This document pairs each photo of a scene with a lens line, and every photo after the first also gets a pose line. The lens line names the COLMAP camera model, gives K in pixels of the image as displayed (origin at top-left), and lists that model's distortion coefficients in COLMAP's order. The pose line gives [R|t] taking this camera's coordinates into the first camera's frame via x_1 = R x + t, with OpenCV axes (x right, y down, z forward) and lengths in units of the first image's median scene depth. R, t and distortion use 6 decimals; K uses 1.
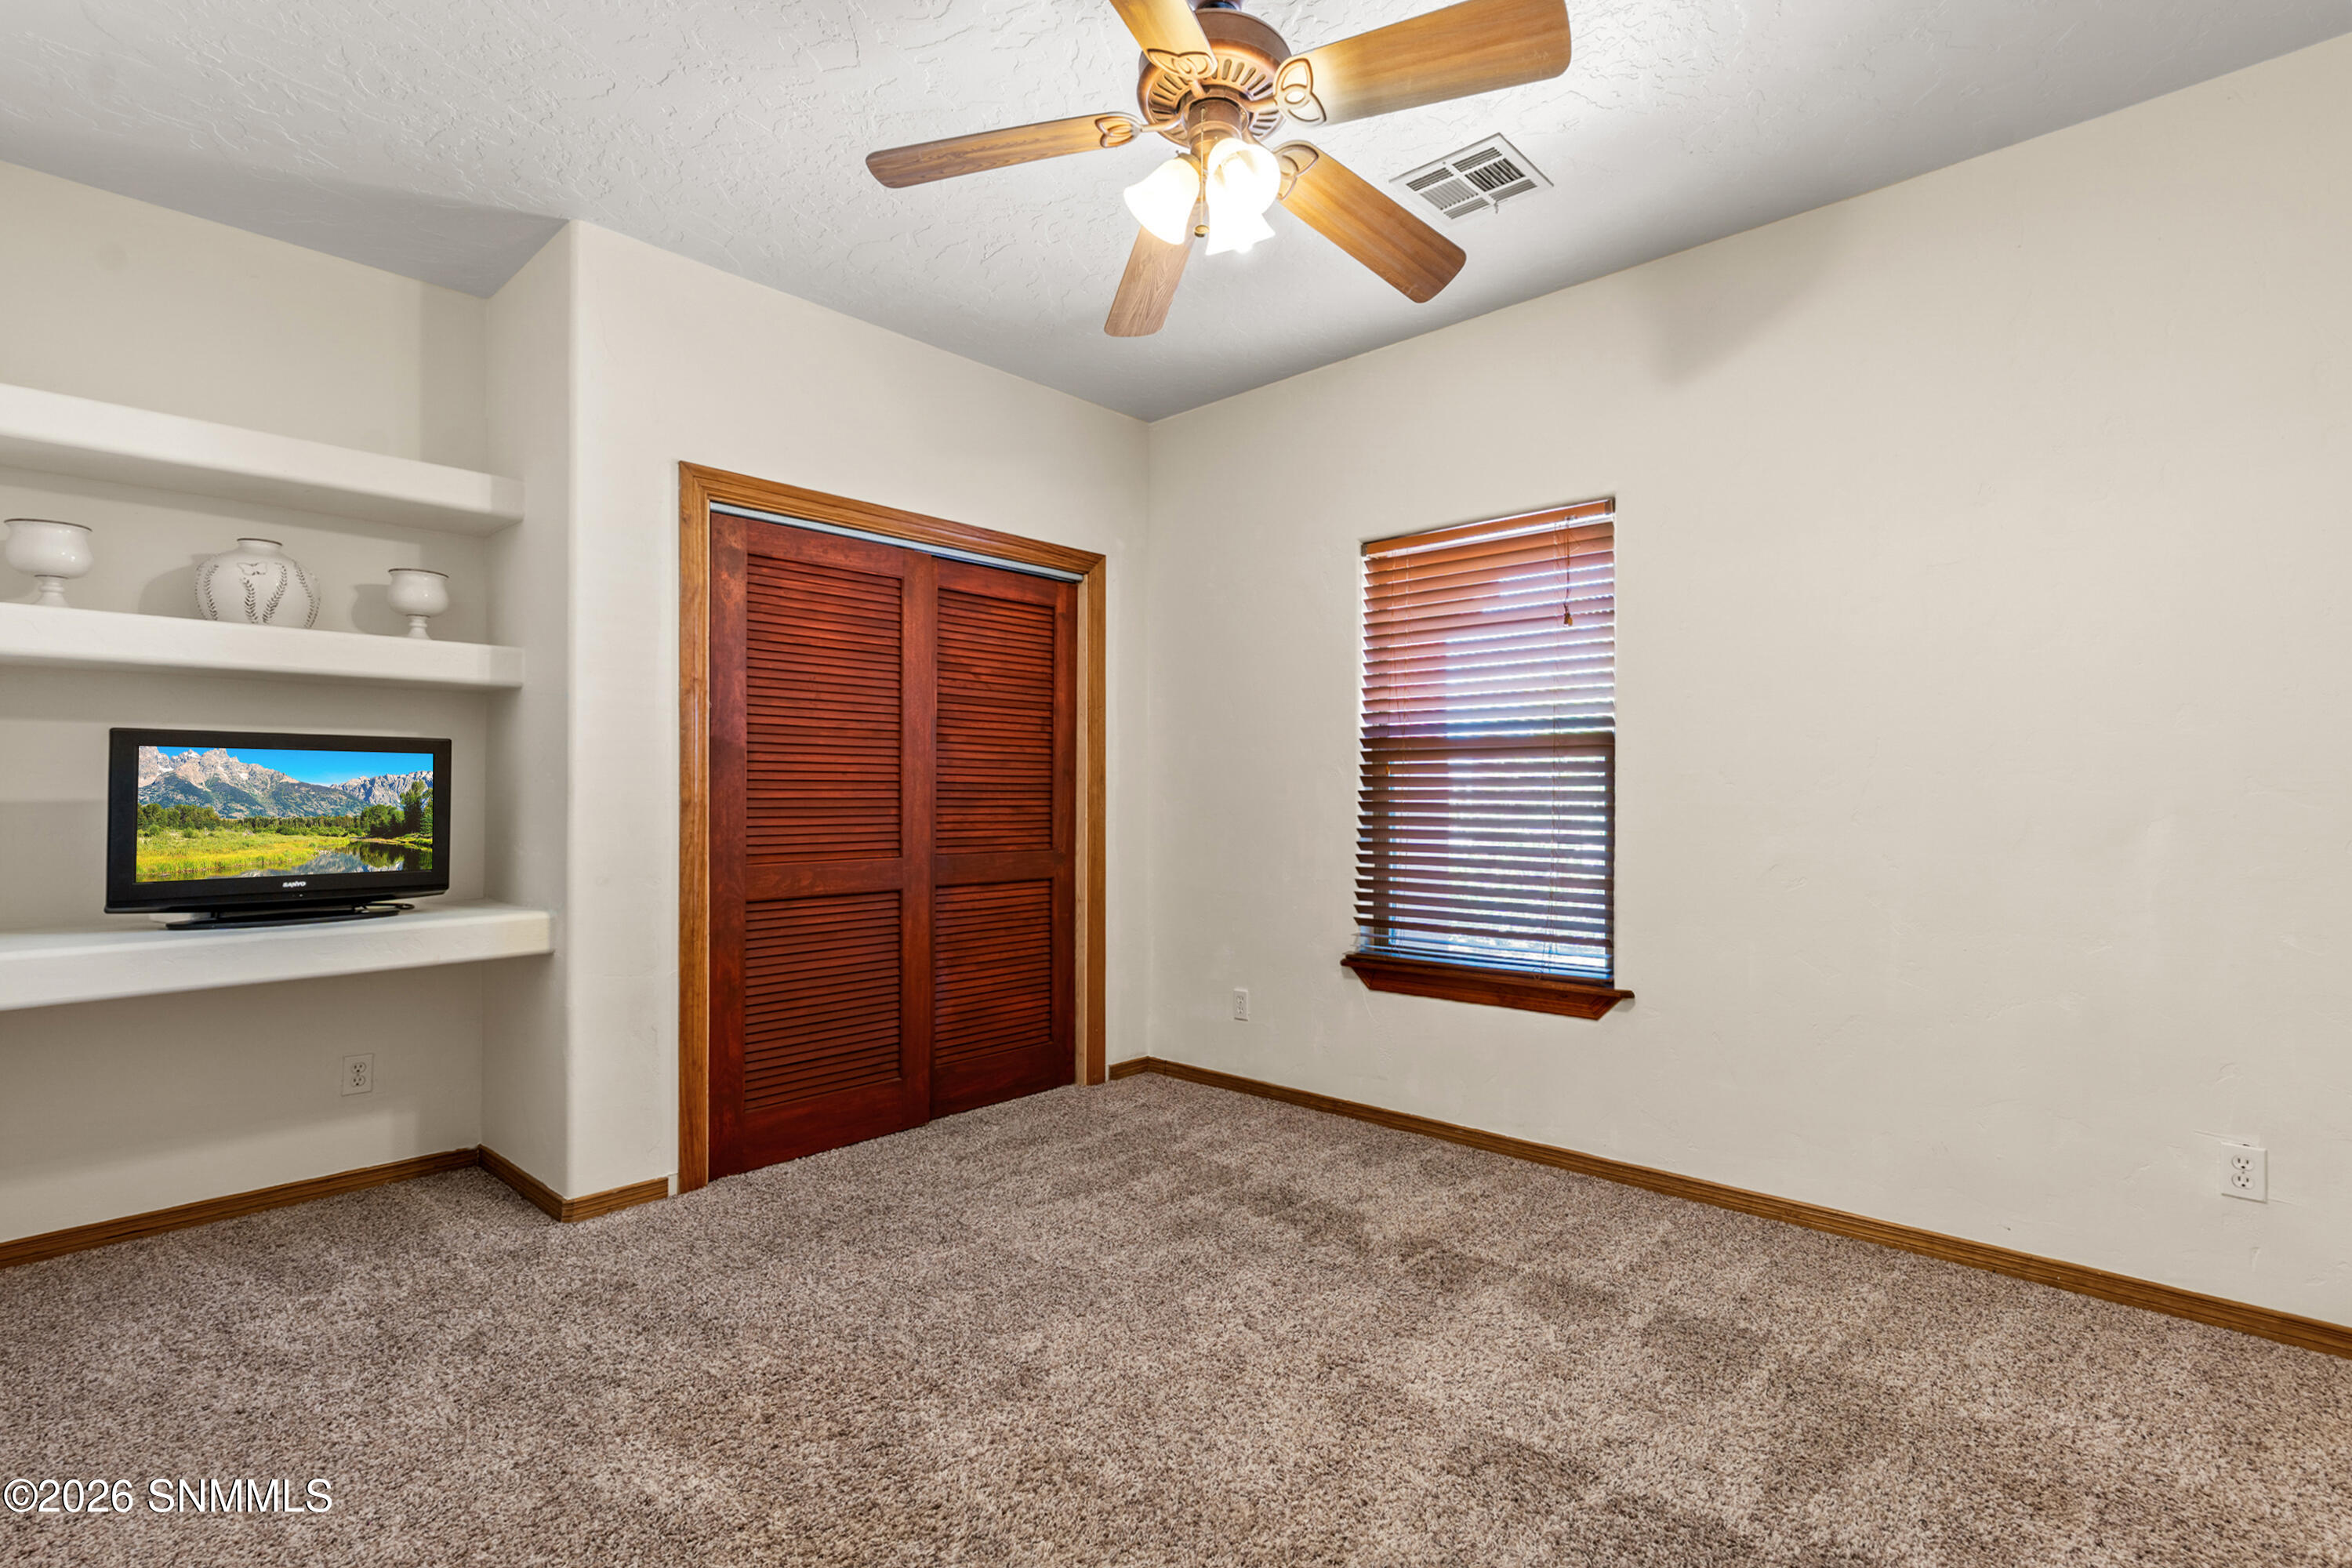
lens RADIAL K [[1105.3, 0, 1176.0], [0, 1105.3, 784.0], [0, 0, 1]] dist [0.019595, 0.000092]
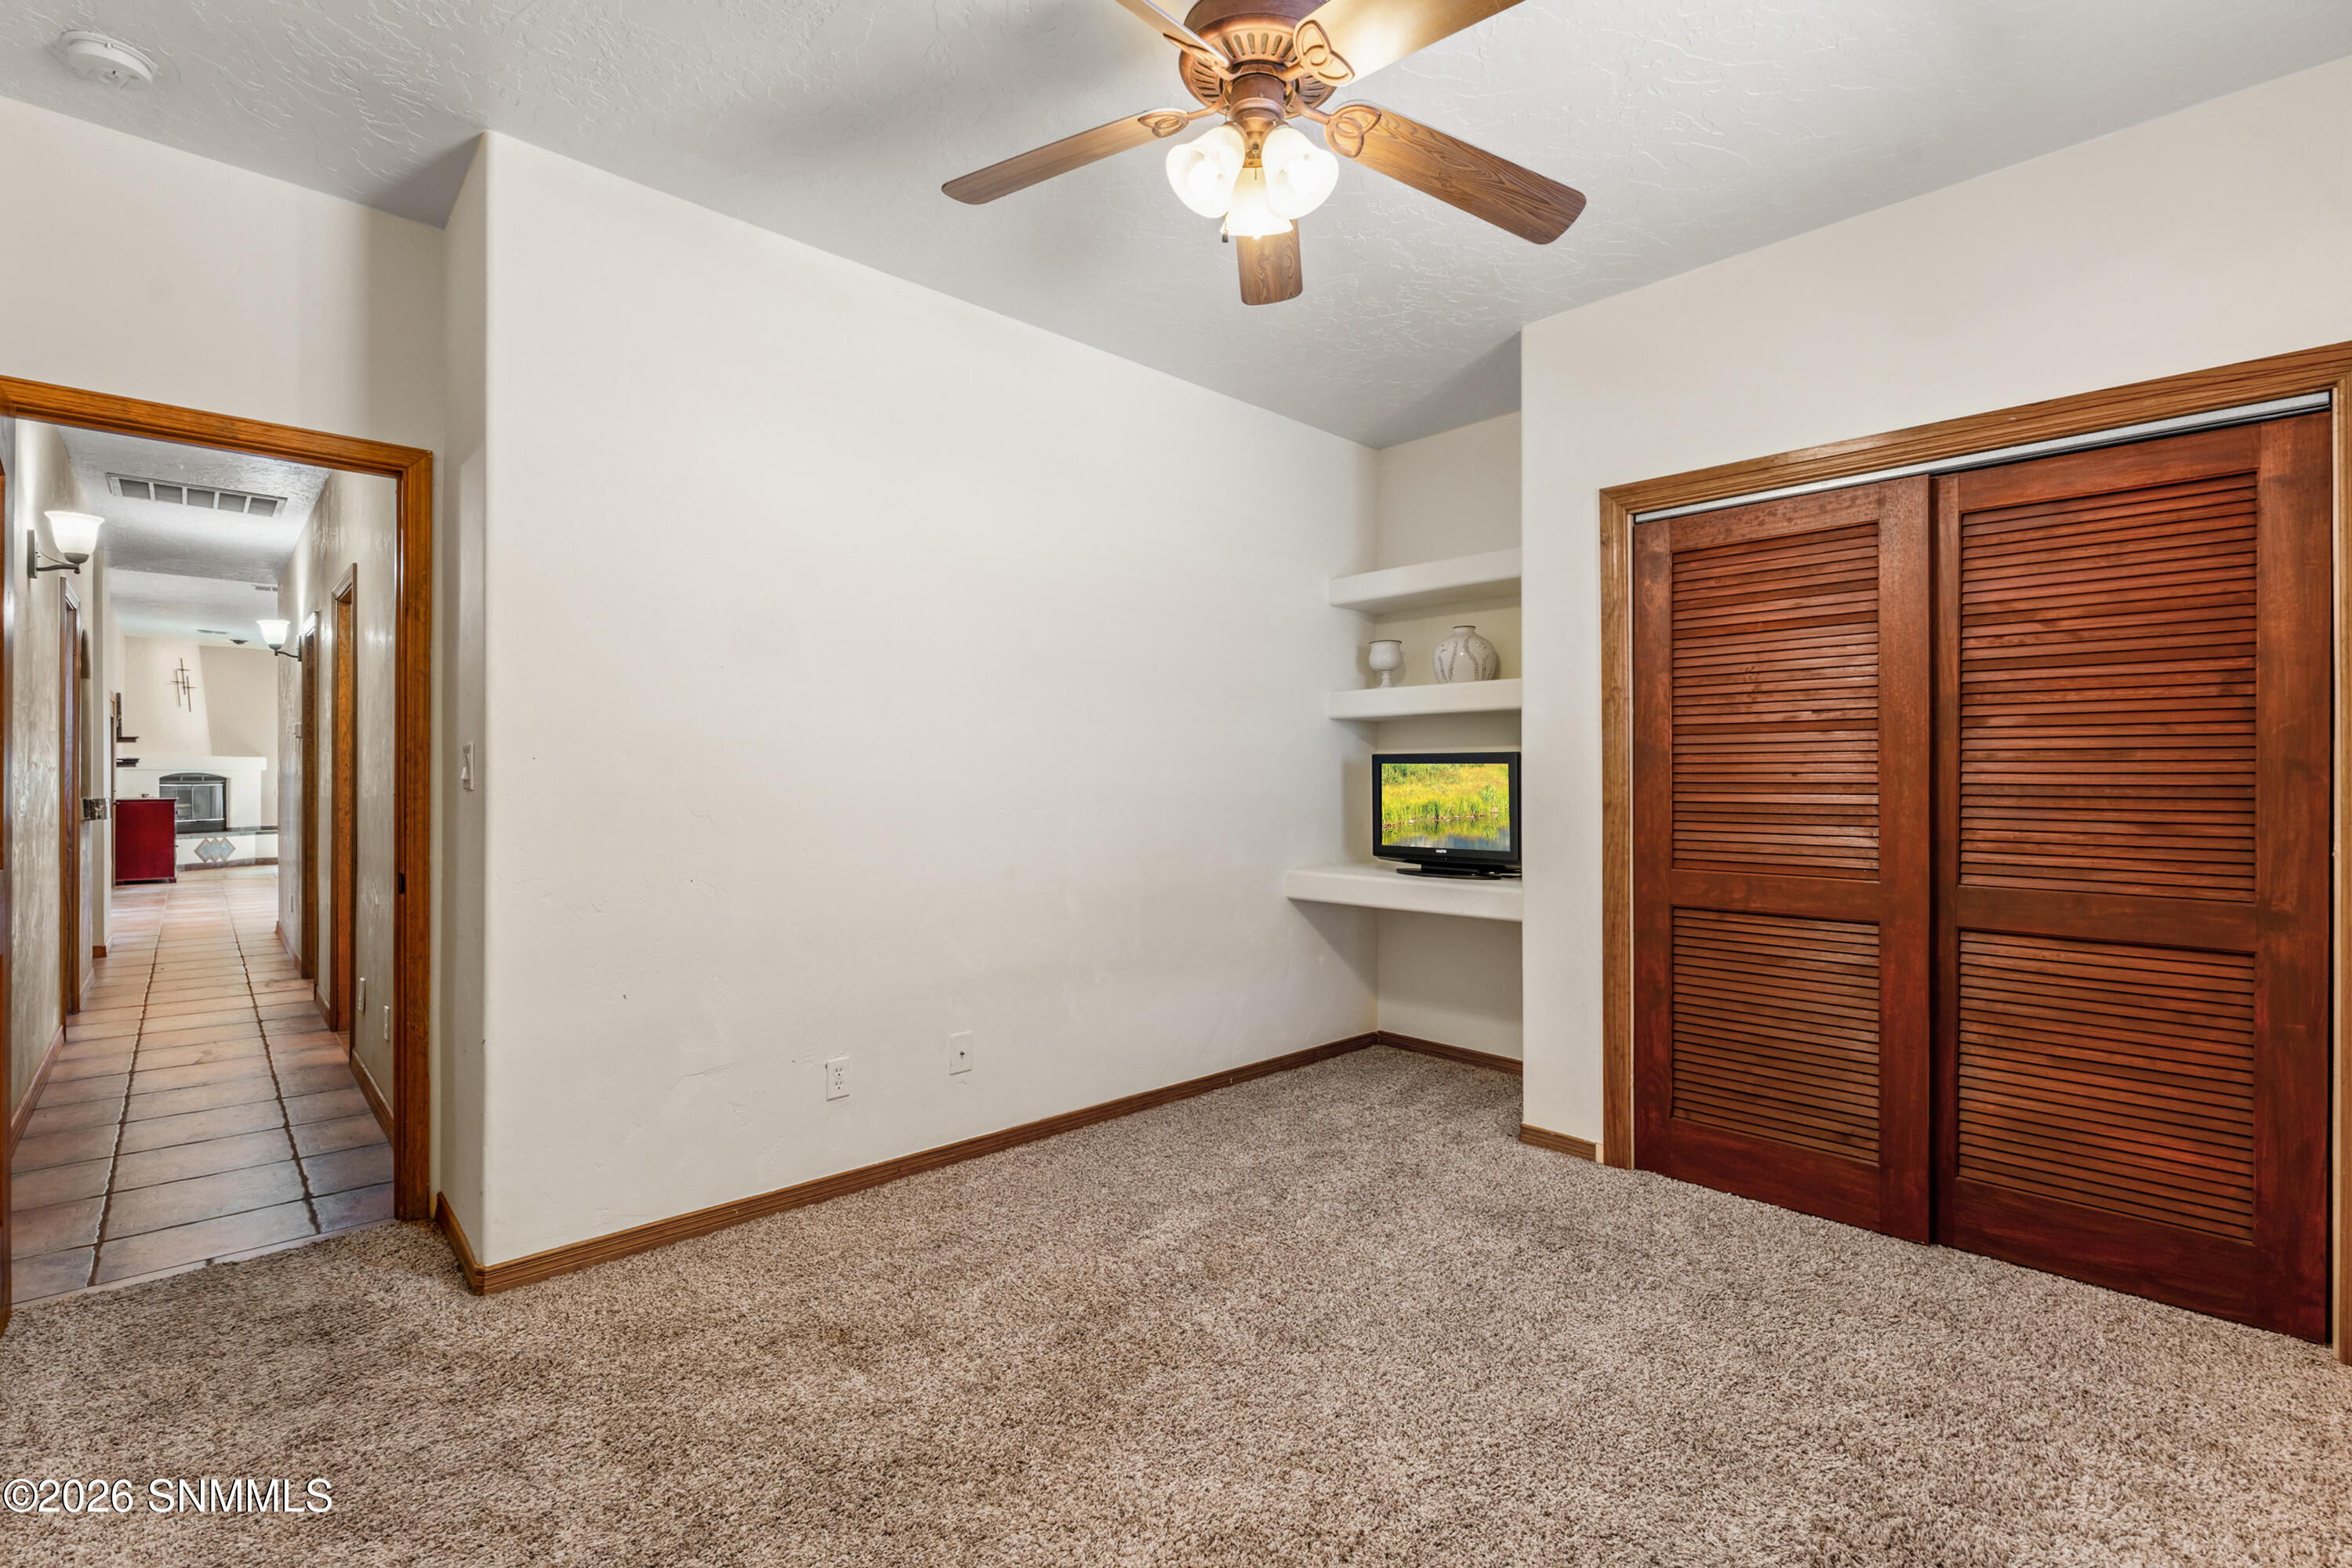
lens RADIAL K [[1072.3, 0, 1168.1], [0, 1072.3, 770.9], [0, 0, 1]] dist [-0.000331, 0.000213]
pose [[-0.069631, -0.006059, -0.997554, 0.606729], [0.010040, 0.999927, -0.006775, -0.012400], [0.997522, -0.010487, -0.069565, 0.626924]]
